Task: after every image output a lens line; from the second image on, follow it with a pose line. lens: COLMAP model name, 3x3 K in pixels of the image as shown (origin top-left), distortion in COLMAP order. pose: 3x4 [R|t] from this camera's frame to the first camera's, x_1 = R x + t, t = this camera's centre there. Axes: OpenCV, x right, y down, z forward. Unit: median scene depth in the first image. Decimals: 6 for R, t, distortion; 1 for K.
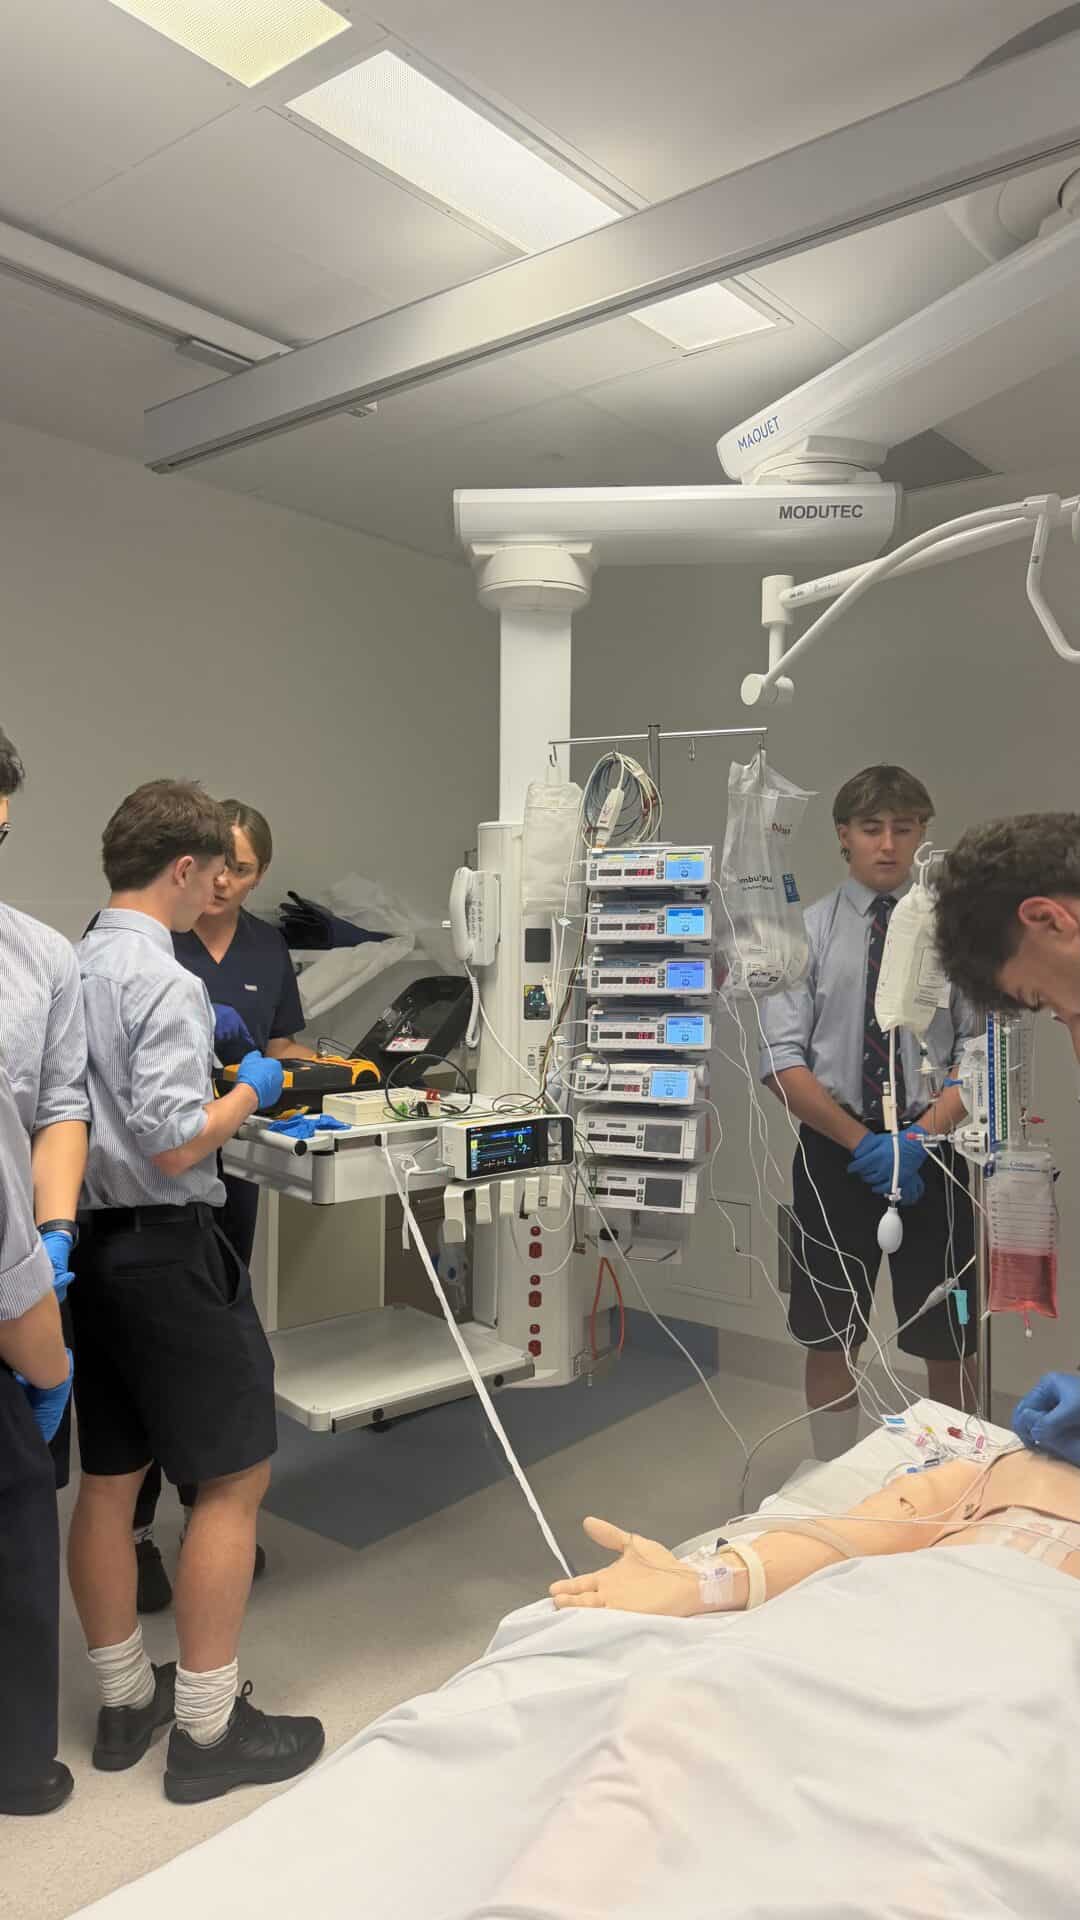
lens RADIAL K [[1330.0, 0, 540.0], [0, 1330.0, 960.0], [0, 0, 1]] dist [0.112977, -0.174178]
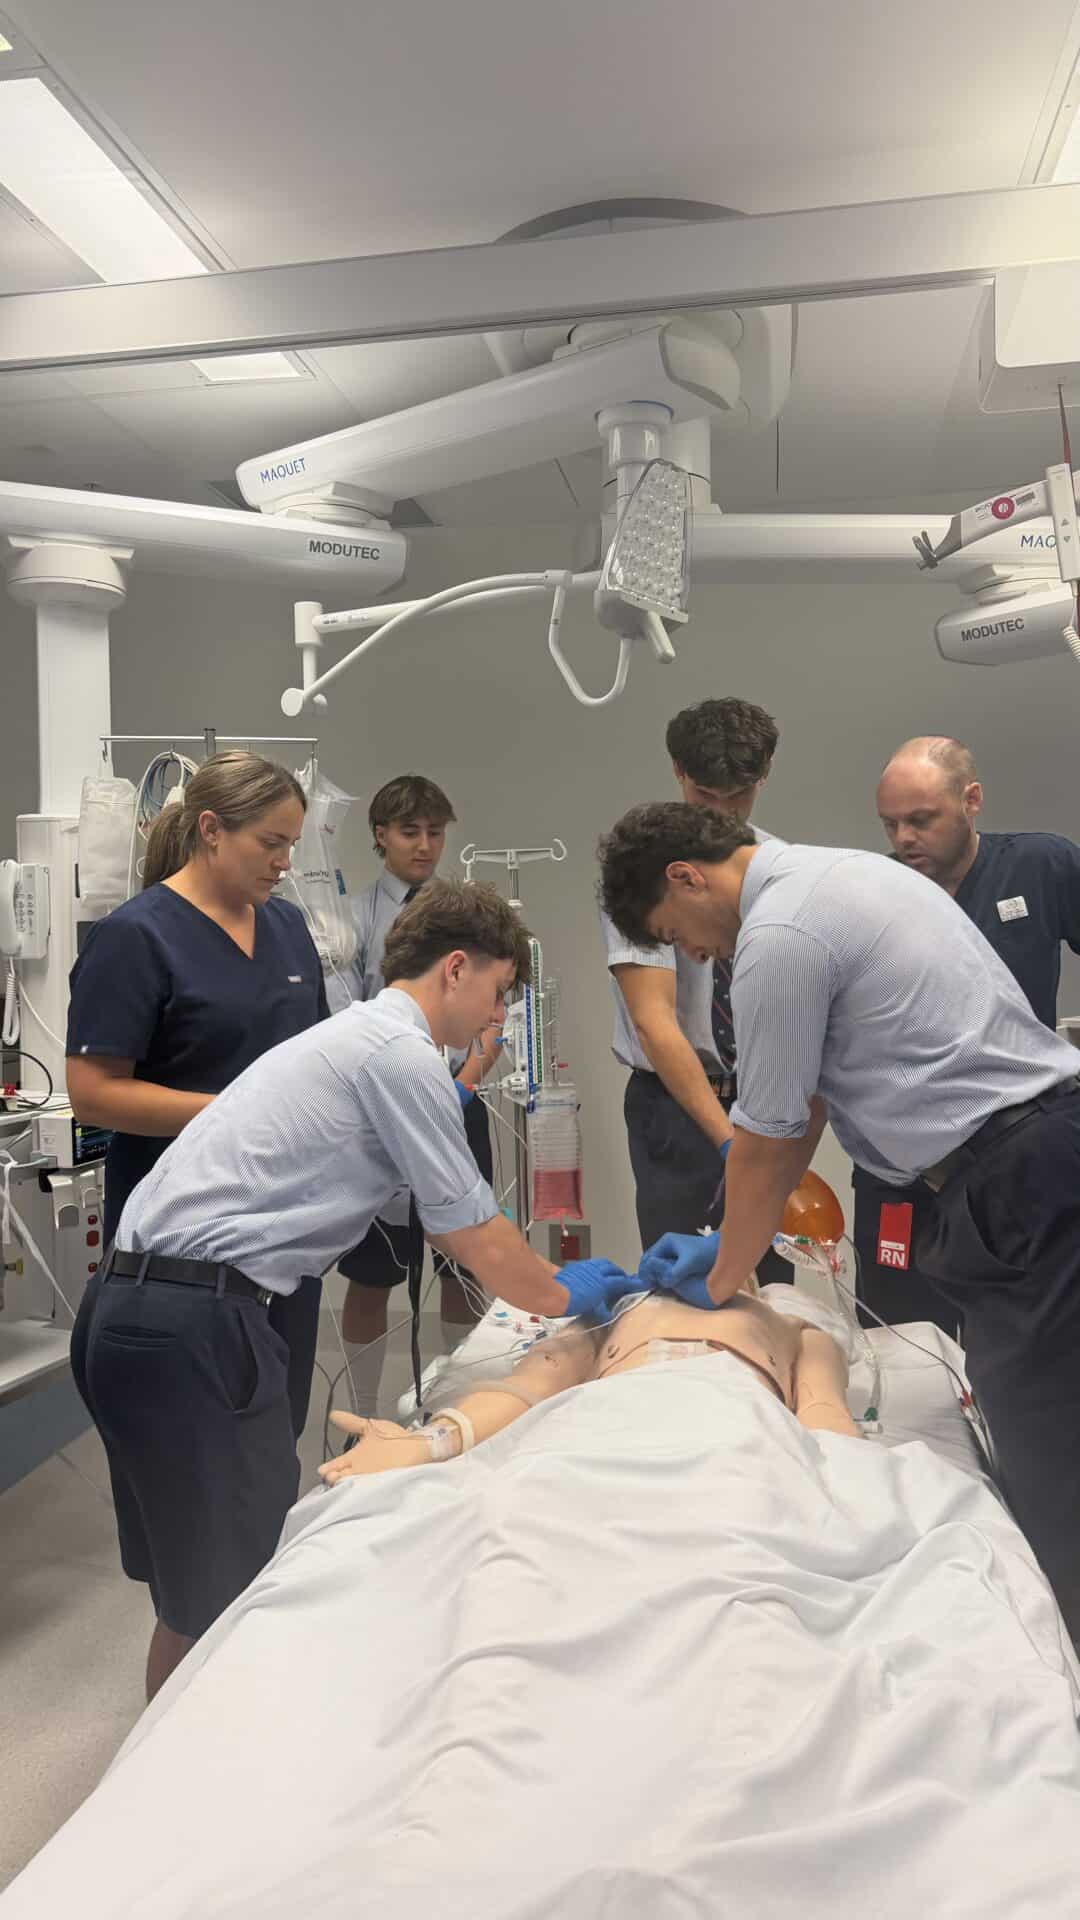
lens RADIAL K [[1346.3, 0, 526.3], [0, 1346.3, 956.6], [0, 0, 1]] dist [0.129940, -0.231867]
pose [[0.871553, -0.028388, 0.489479, -0.246423], [0.027025, 0.999586, 0.009851, 0.002875], [-0.489556, 0.004642, 0.871960, -0.079163]]
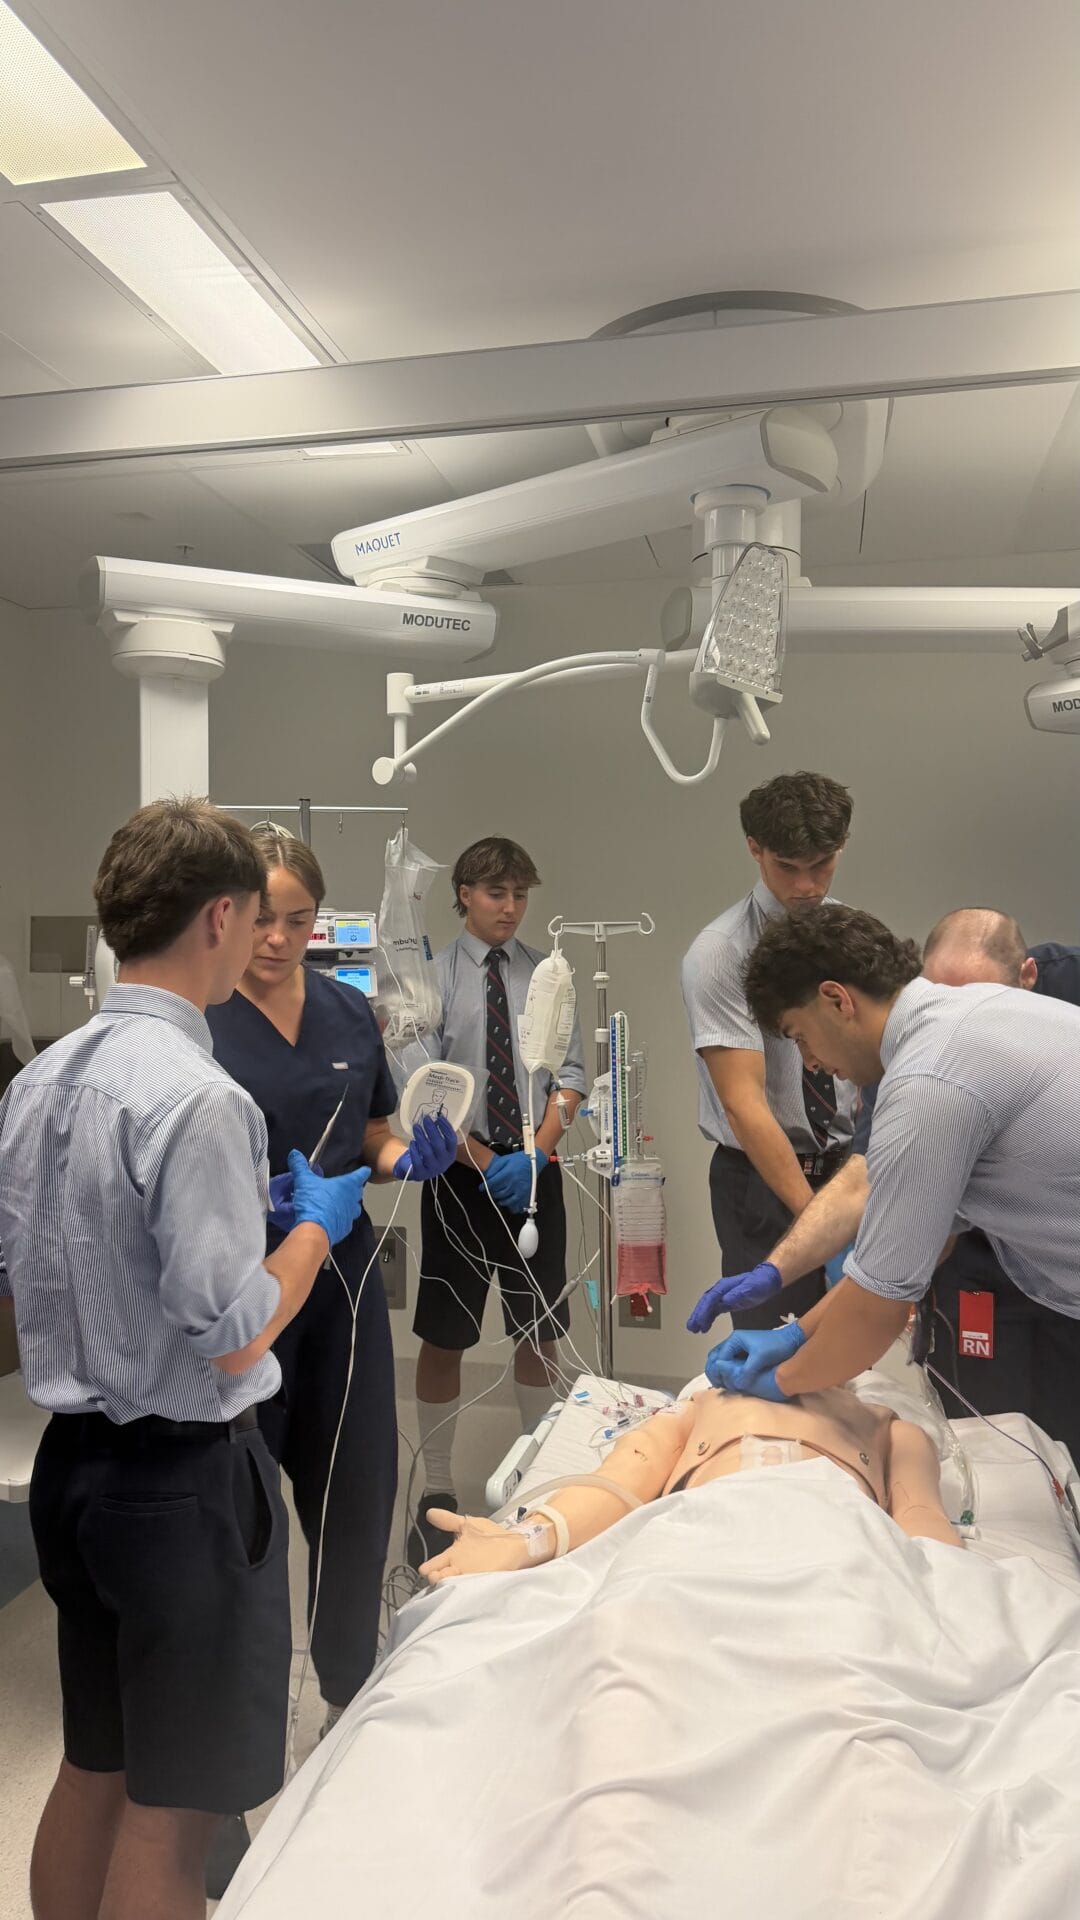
lens RADIAL K [[1346.3, 0, 526.3], [0, 1346.3, 956.6], [0, 0, 1]] dist [0.129940, -0.231867]
pose [[0.890124, -0.007554, 0.455655, -0.274231], [0.012014, 0.999904, -0.006893, -0.039472], [-0.455560, 0.011610, 0.890130, -0.071181]]
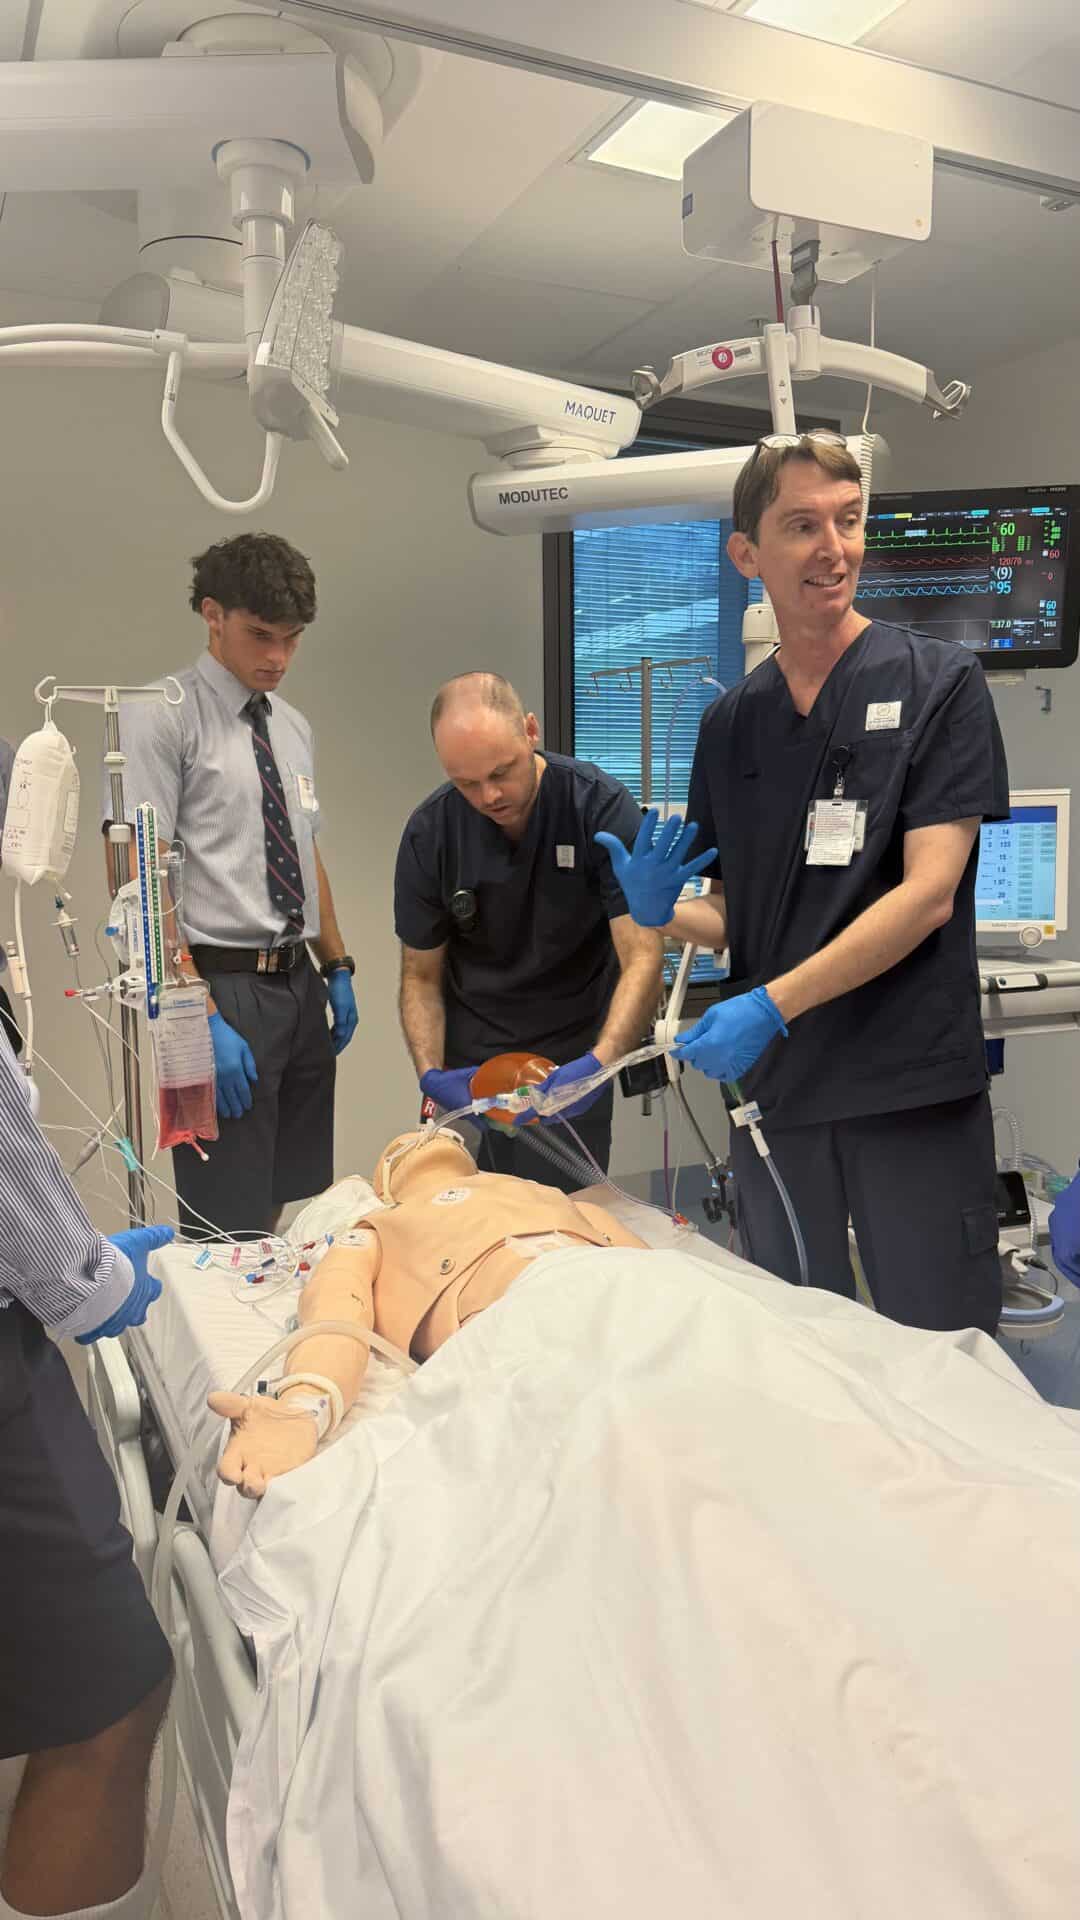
lens RADIAL K [[1346.3, 0, 526.3], [0, 1346.3, 956.6], [0, 0, 1]] dist [0.129940, -0.231867]
pose [[0.413075, -0.106336, 0.904468, -0.415723], [0.029473, 0.994200, 0.103425, 0.015074], [-0.910220, -0.016065, 0.413813, 0.286673]]
